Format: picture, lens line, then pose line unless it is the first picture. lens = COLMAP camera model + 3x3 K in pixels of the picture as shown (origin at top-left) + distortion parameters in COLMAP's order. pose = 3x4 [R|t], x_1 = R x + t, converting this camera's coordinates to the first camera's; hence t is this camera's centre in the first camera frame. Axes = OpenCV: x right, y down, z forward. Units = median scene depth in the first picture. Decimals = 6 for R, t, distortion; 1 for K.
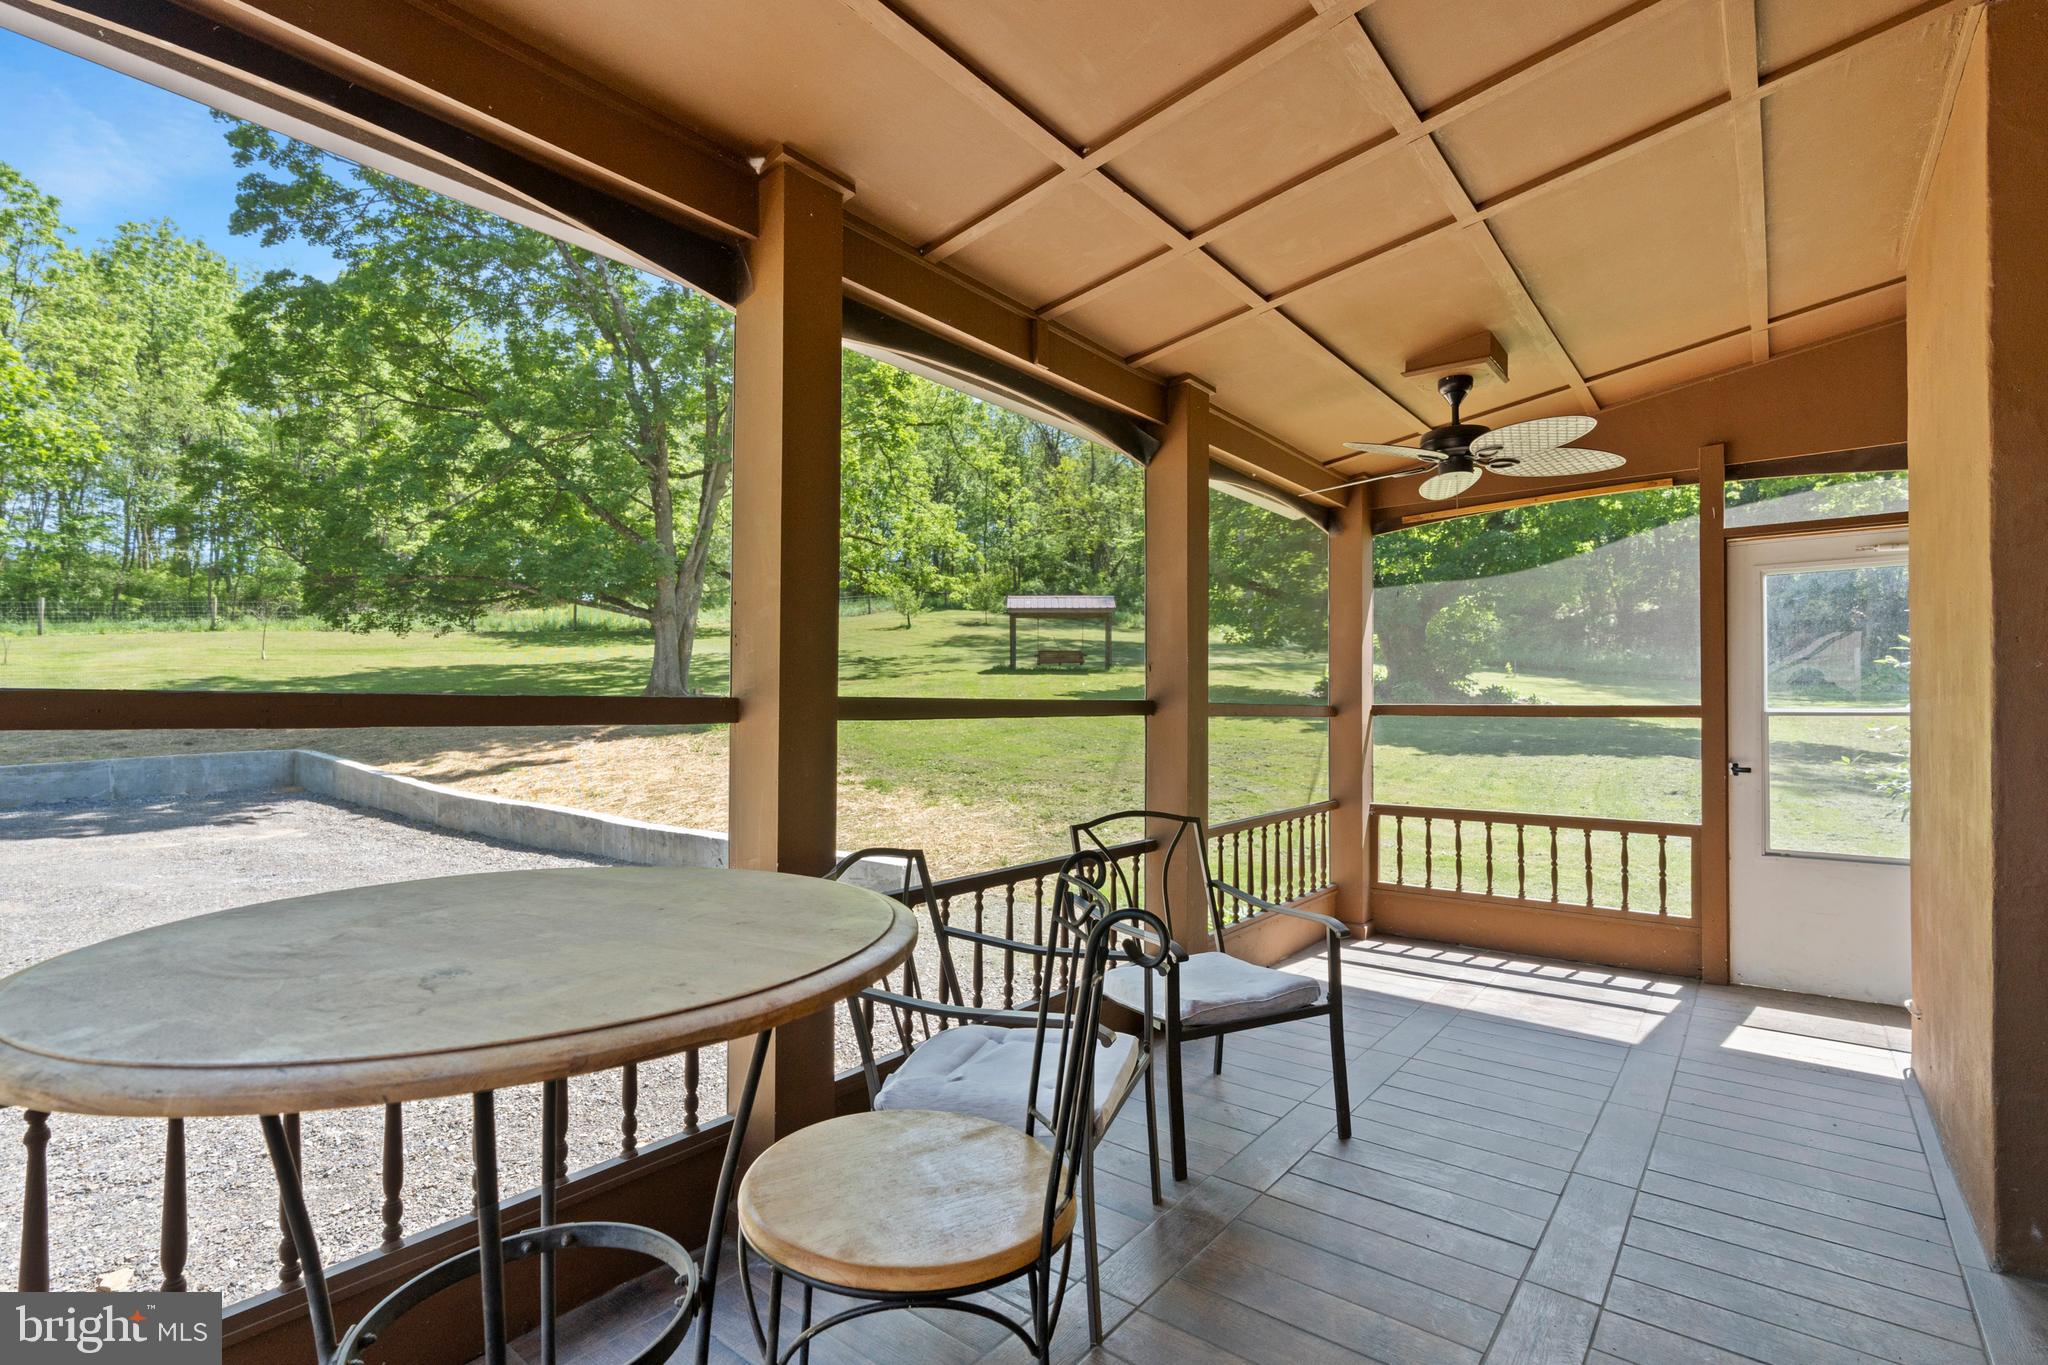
lens RADIAL K [[950.8, 0, 1037.6], [0, 950.8, 724.4], [0, 0, 1]] dist [-0.028813, 0.009560]
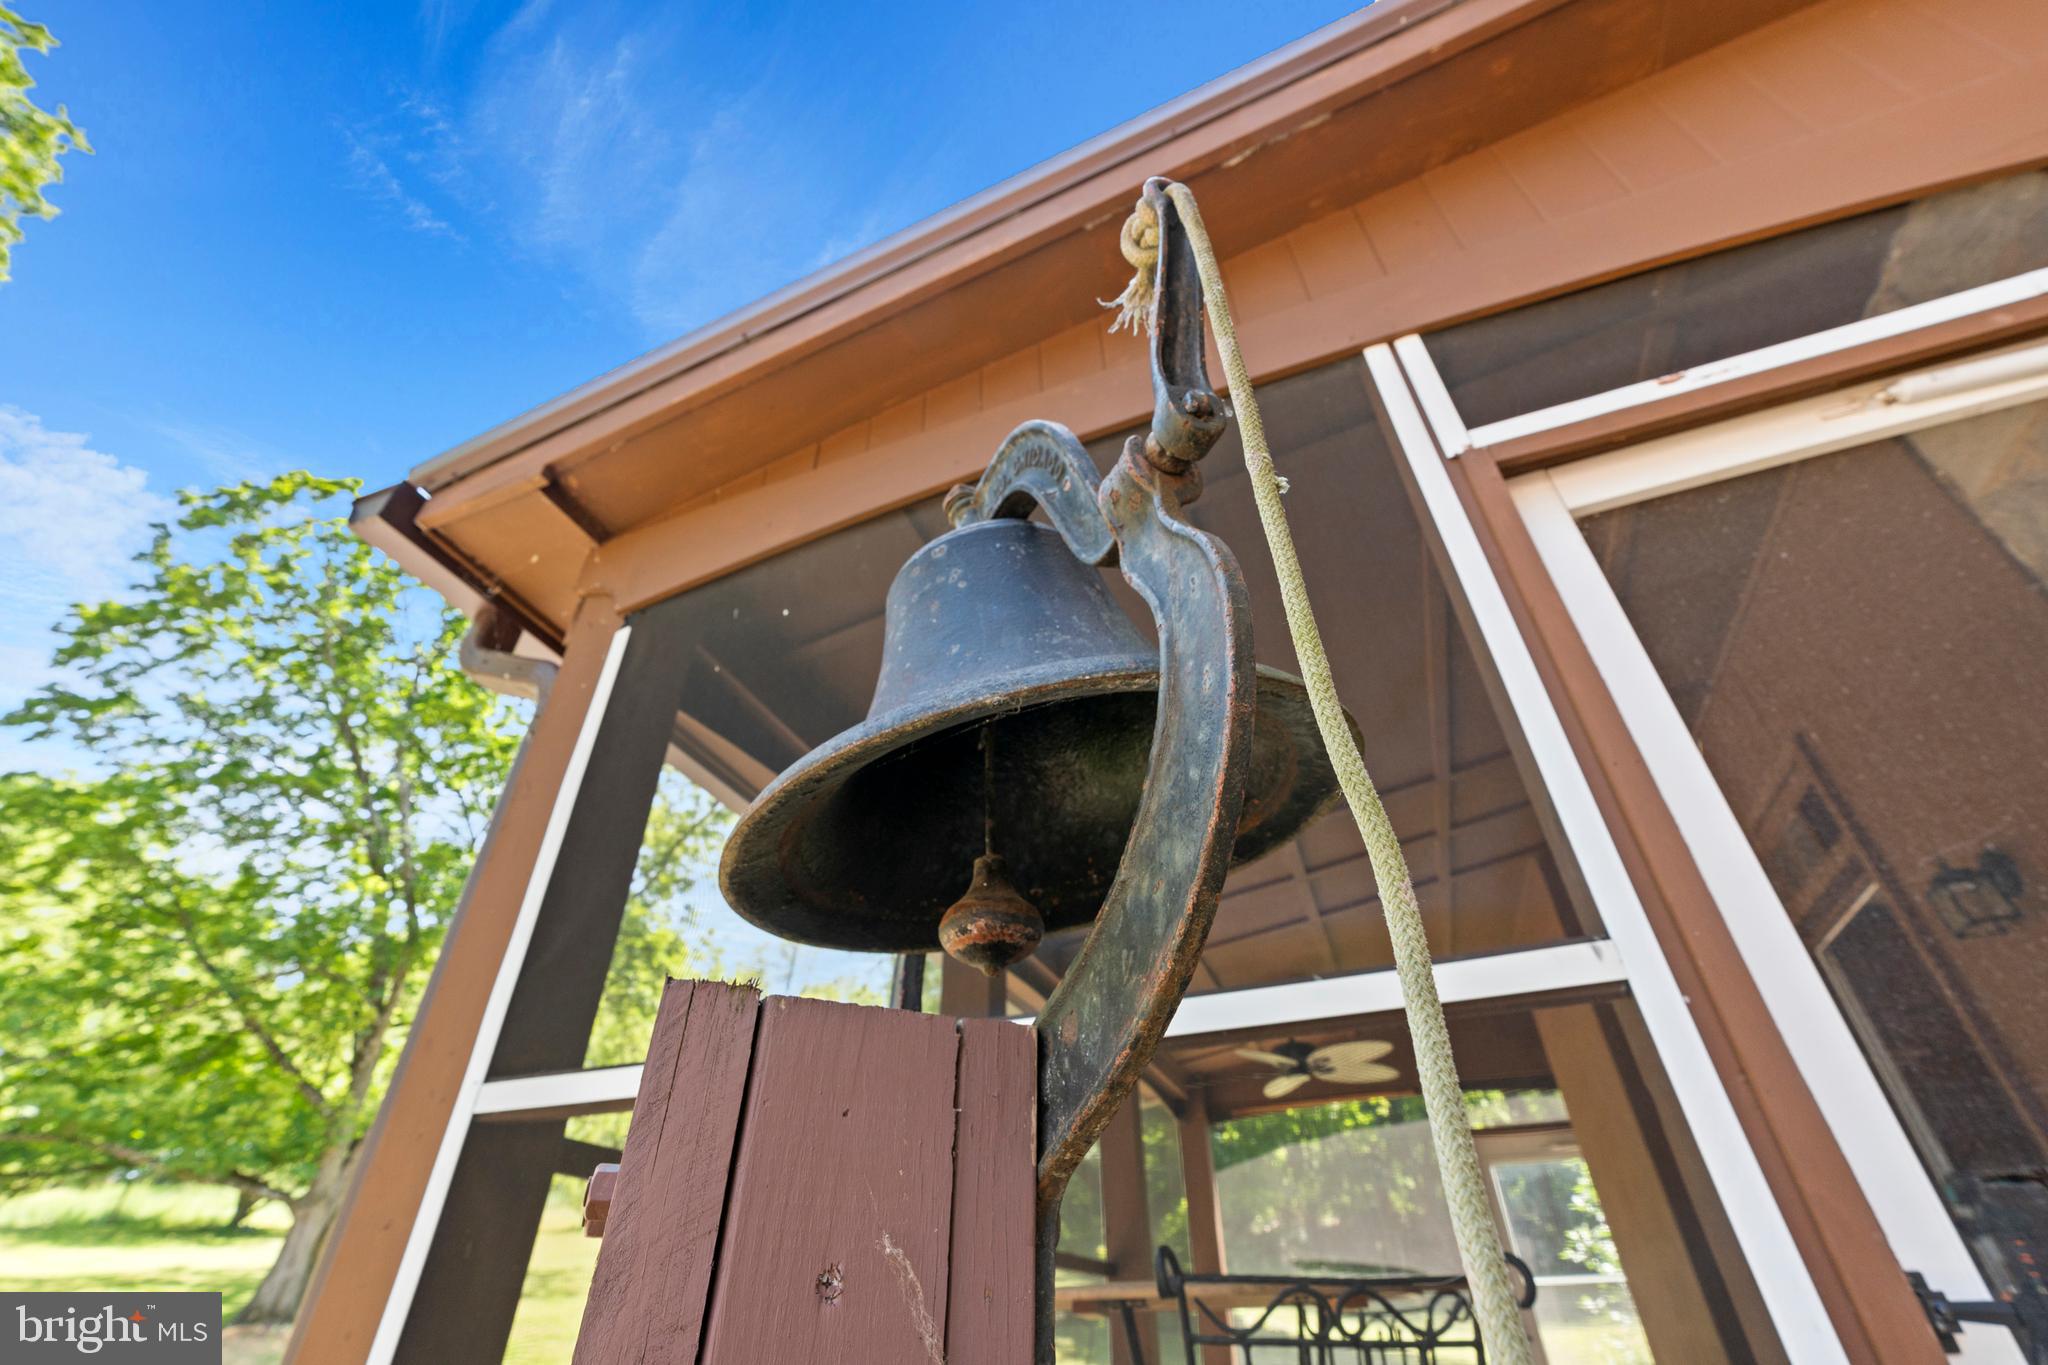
lens RADIAL K [[934.0, 0, 1032.6], [0, 934.0, 677.6], [0, 0, 1]] dist [-0.014353, 0.008307]
pose [[0.951749, 0.169678, 0.255701, -0.083705], [0.018994, 0.799066, -0.600943, 0.017858], [-0.306289, 0.576804, 0.757288, -0.057177]]
